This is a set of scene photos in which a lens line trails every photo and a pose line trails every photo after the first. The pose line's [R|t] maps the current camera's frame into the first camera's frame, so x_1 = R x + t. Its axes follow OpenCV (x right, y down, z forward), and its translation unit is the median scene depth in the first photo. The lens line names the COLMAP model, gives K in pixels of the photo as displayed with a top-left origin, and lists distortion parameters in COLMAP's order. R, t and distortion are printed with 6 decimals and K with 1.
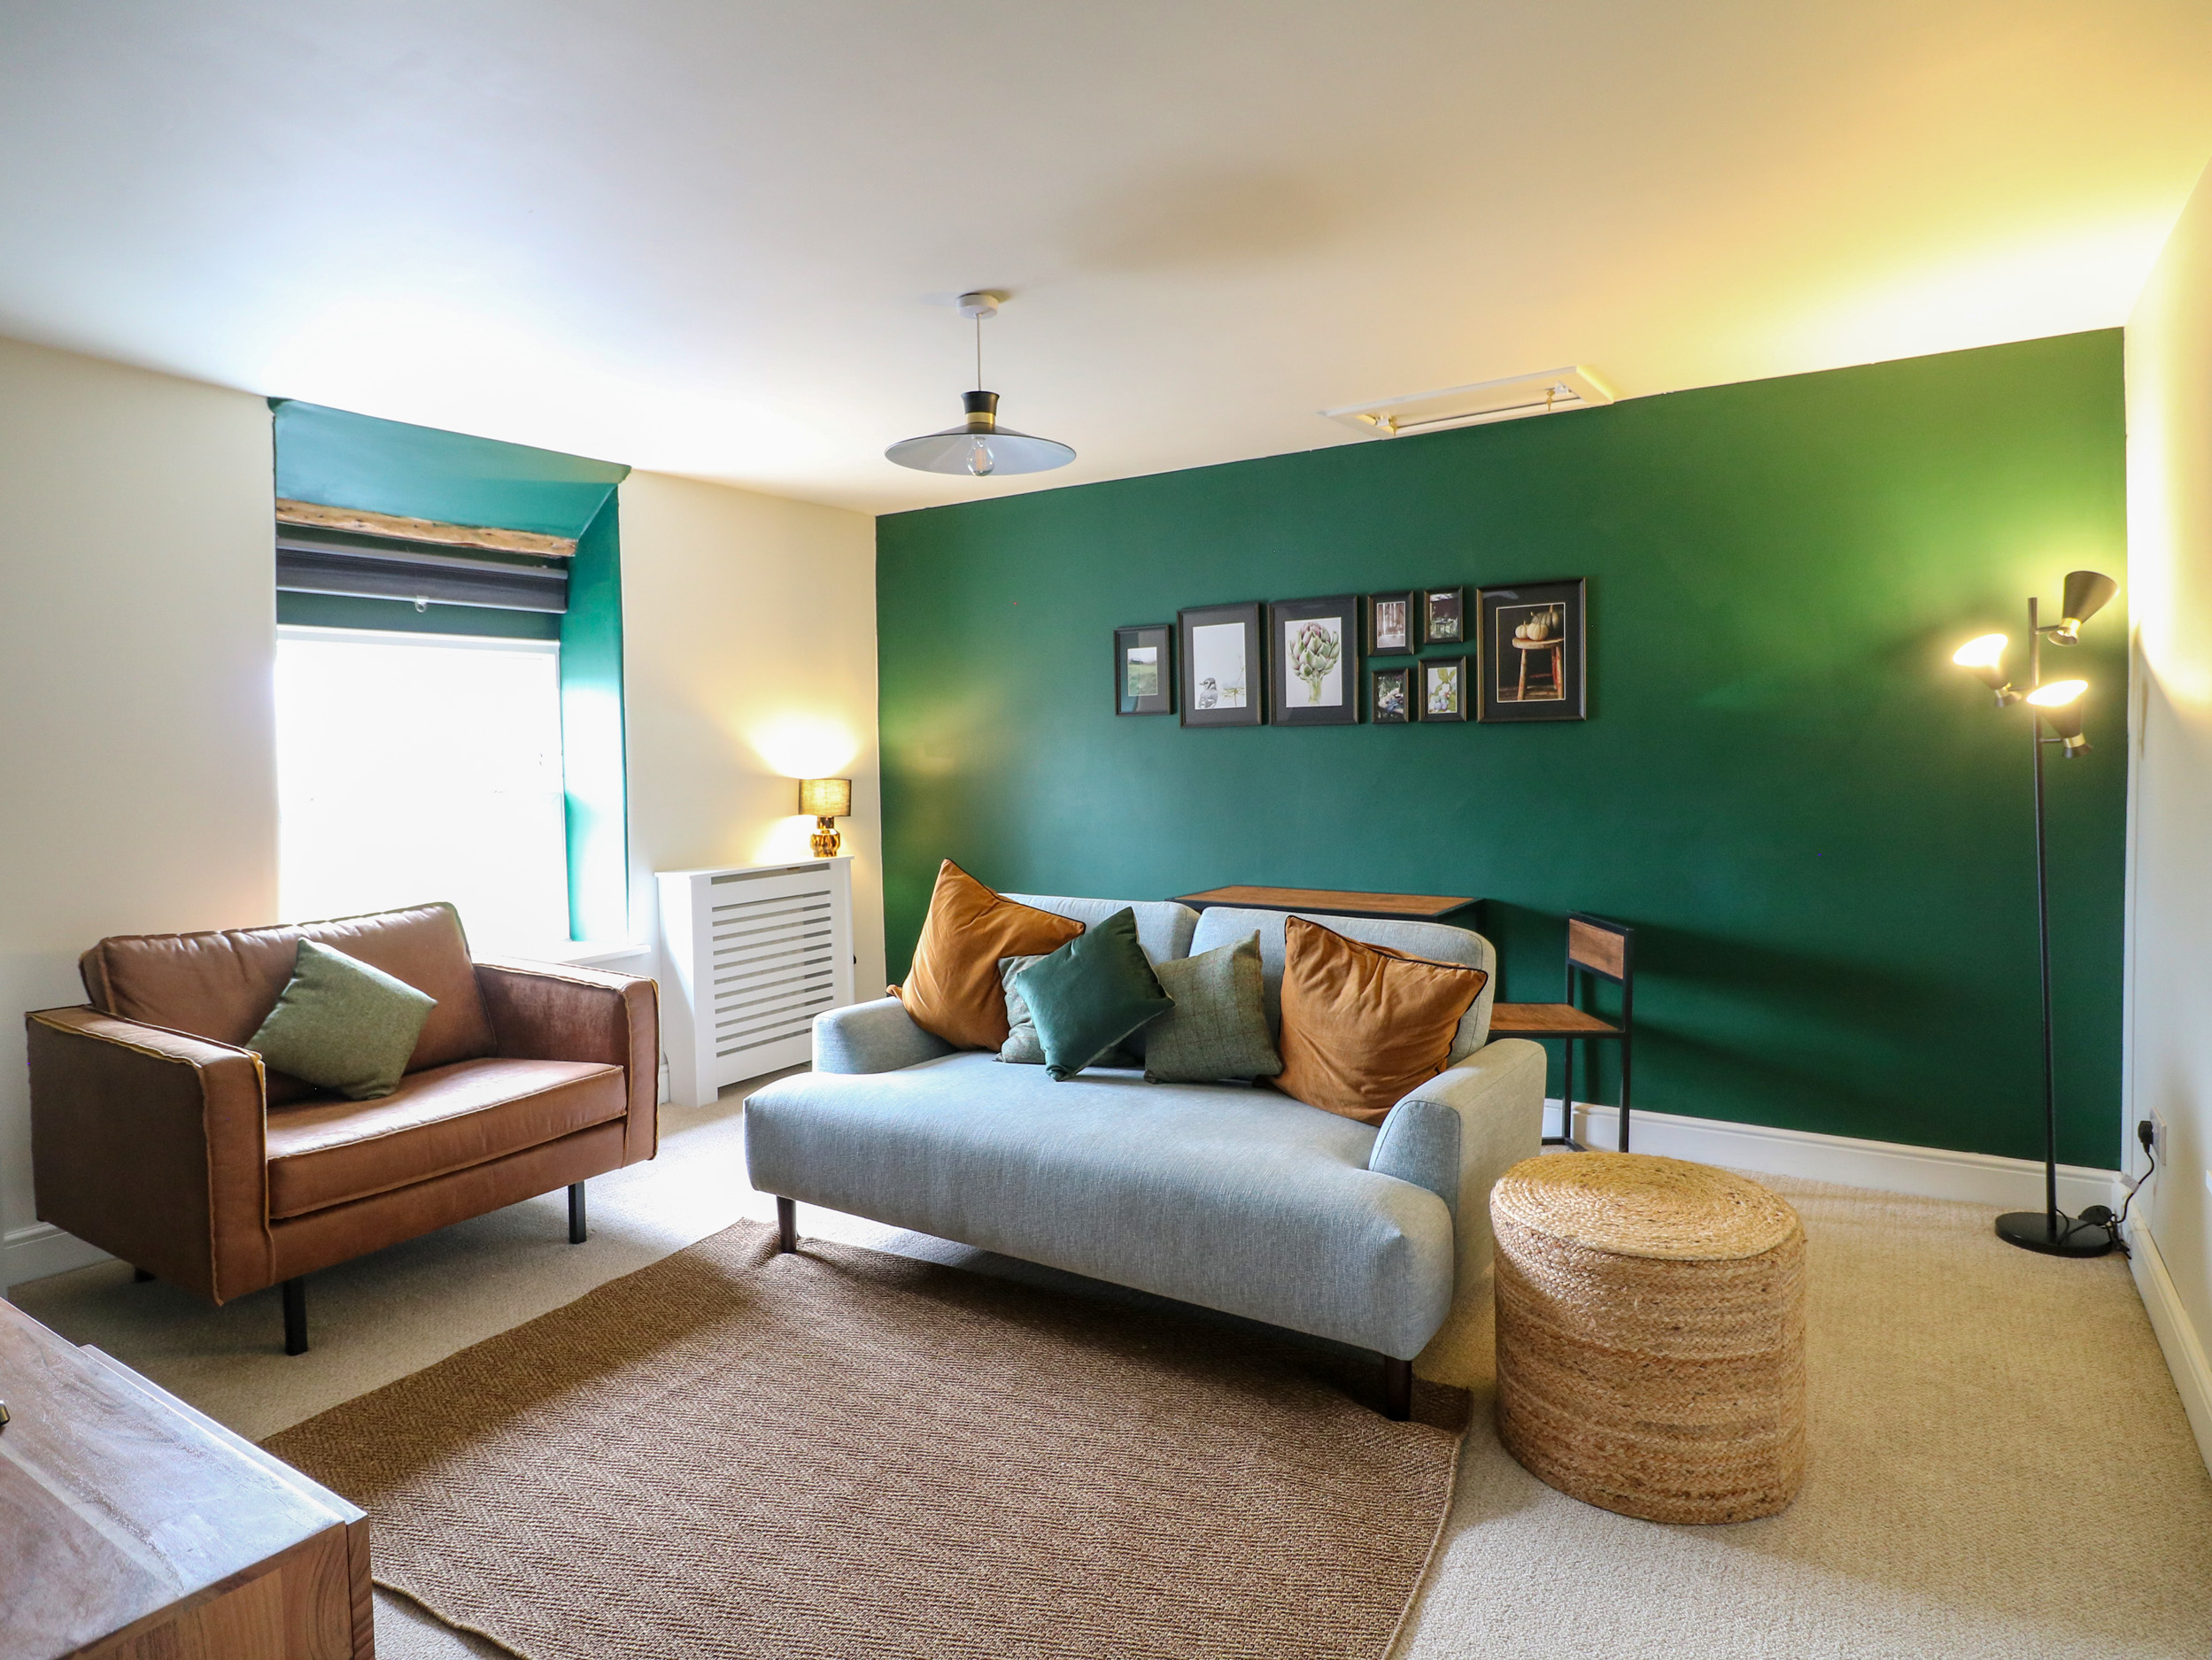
lens RADIAL K [[1212.6, 0, 1126.4], [0, 1212.6, 816.4], [0, 0, 1]] dist [-0.002470, -0.008564]
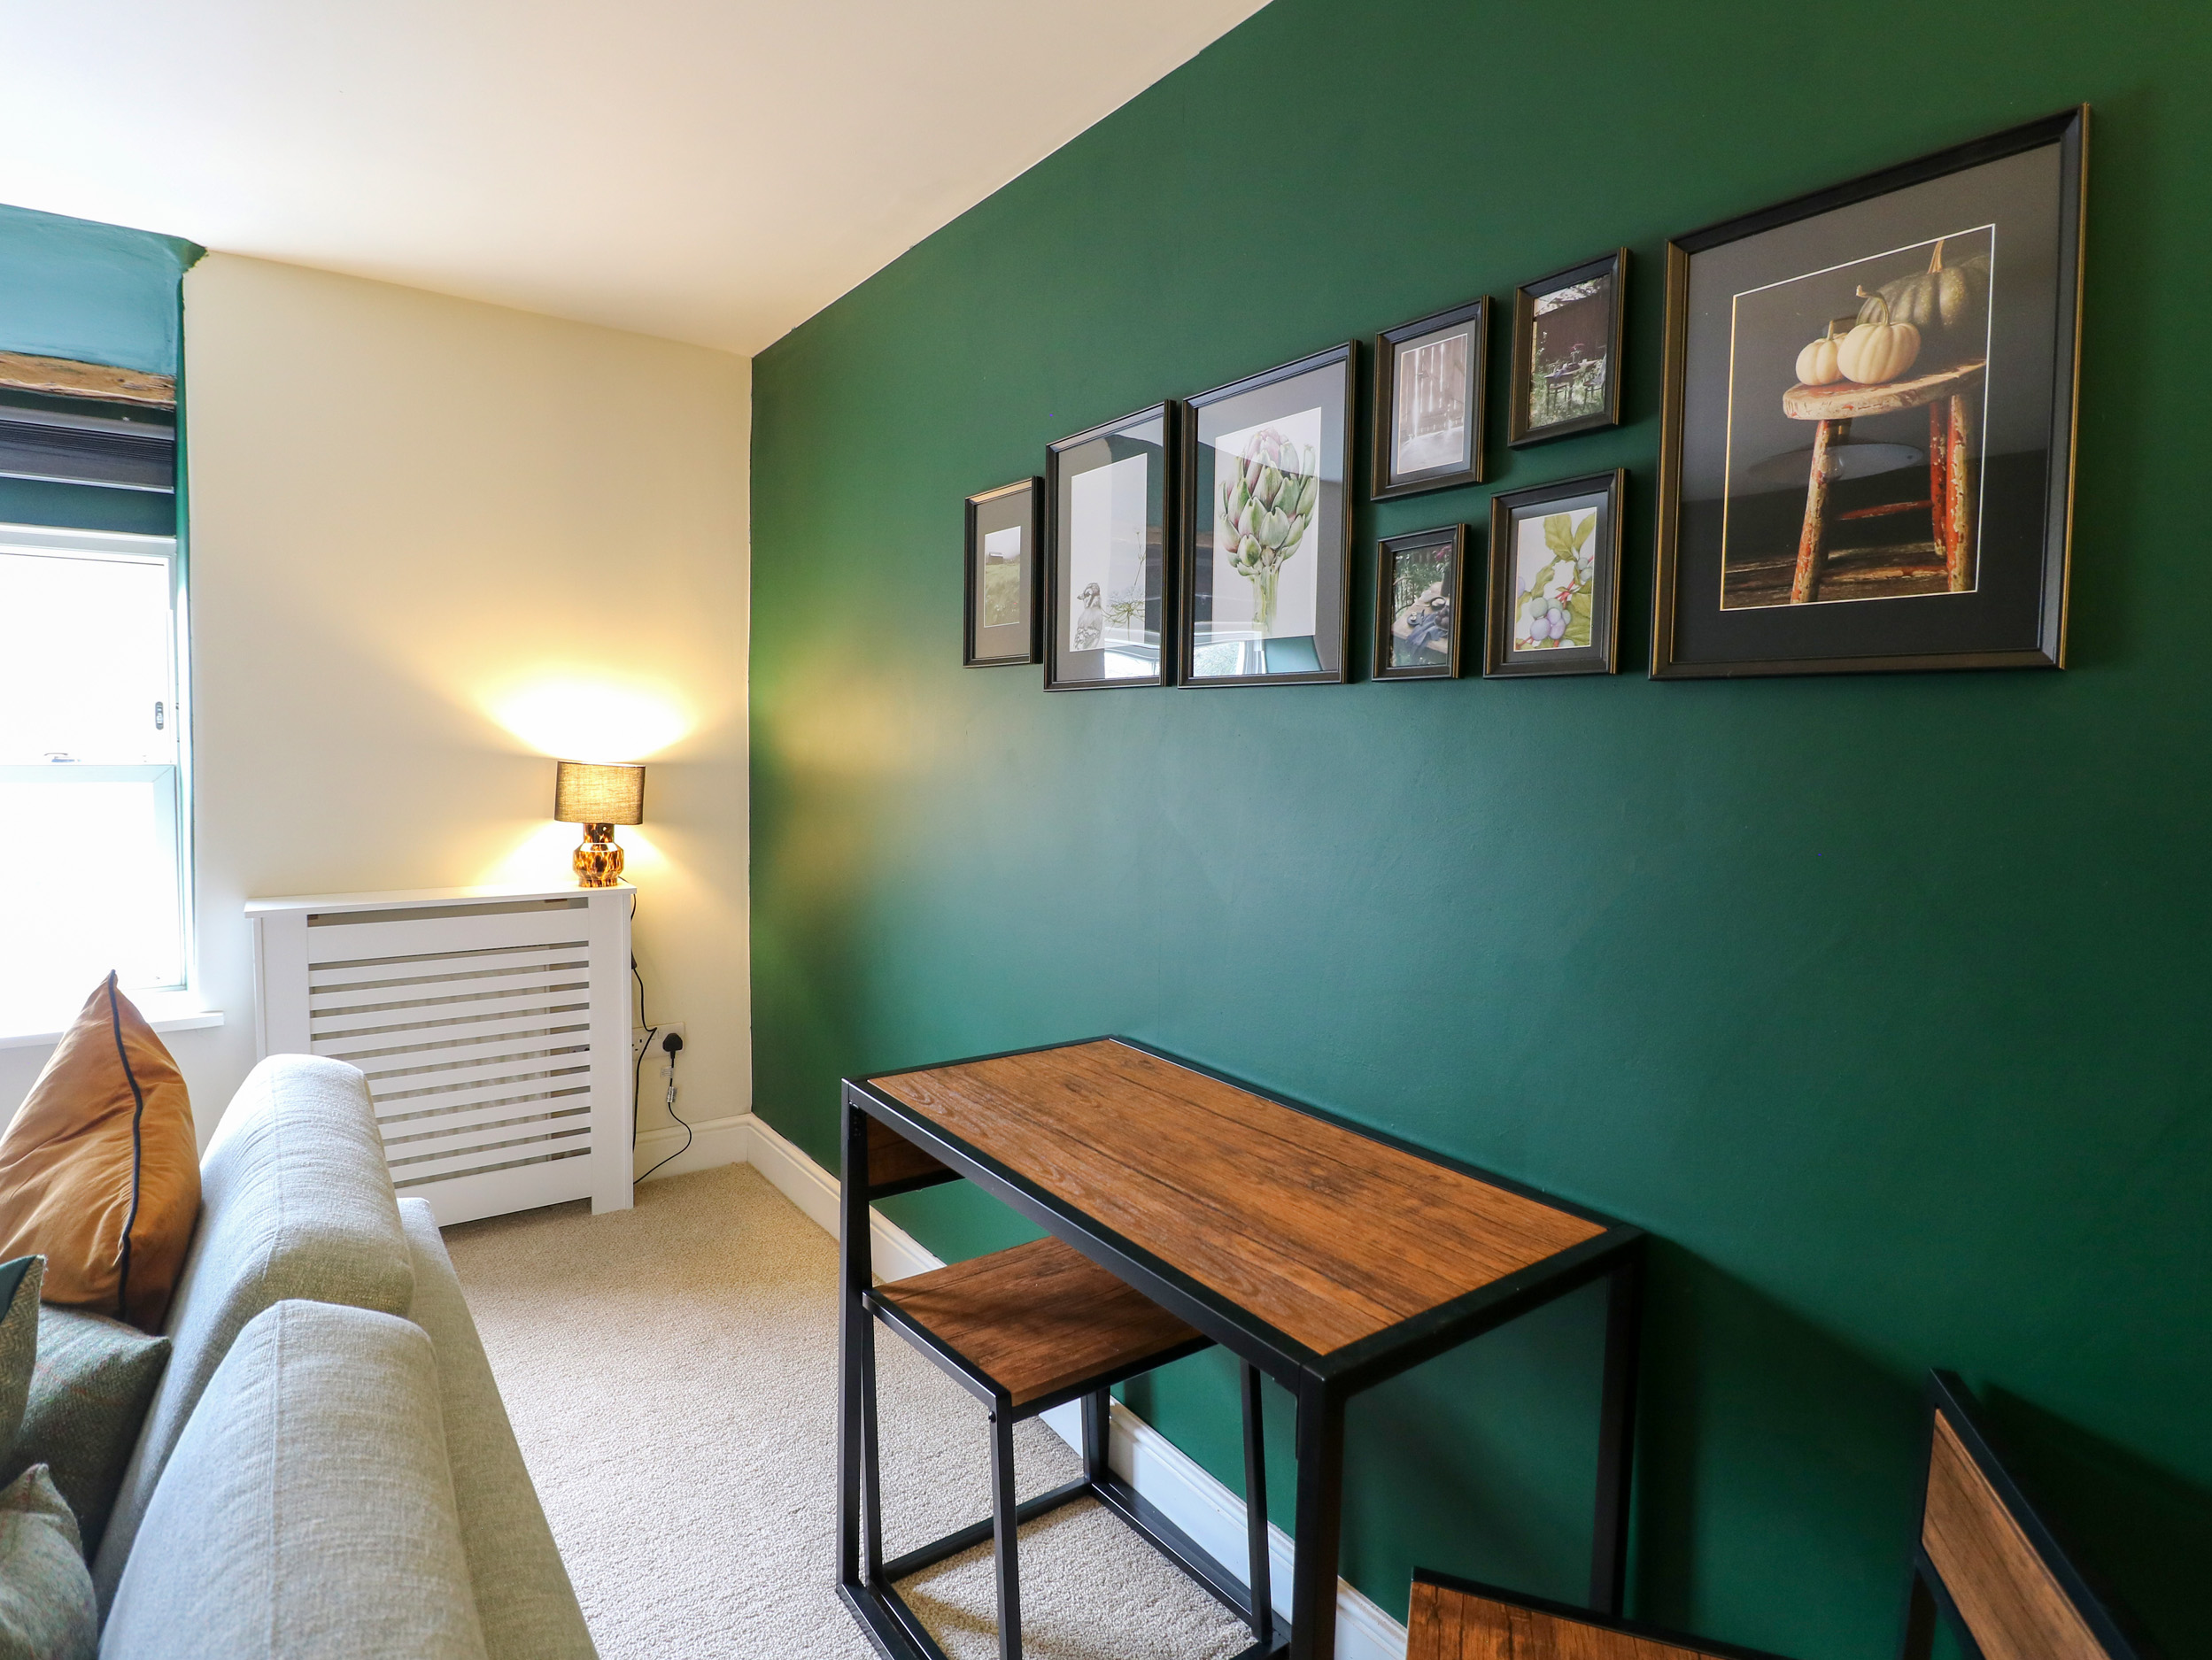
lens RADIAL K [[1163.9, 0, 1090.3], [0, 1163.9, 814.6], [0, 0, 1]] dist [-0.005606, -0.006451]
pose [[0.935986, 0.061133, -0.346687, 0.249278], [-0.058416, 0.998125, 0.018294, -0.037407], [0.347155, 0.003129, 0.937802, 0.638770]]
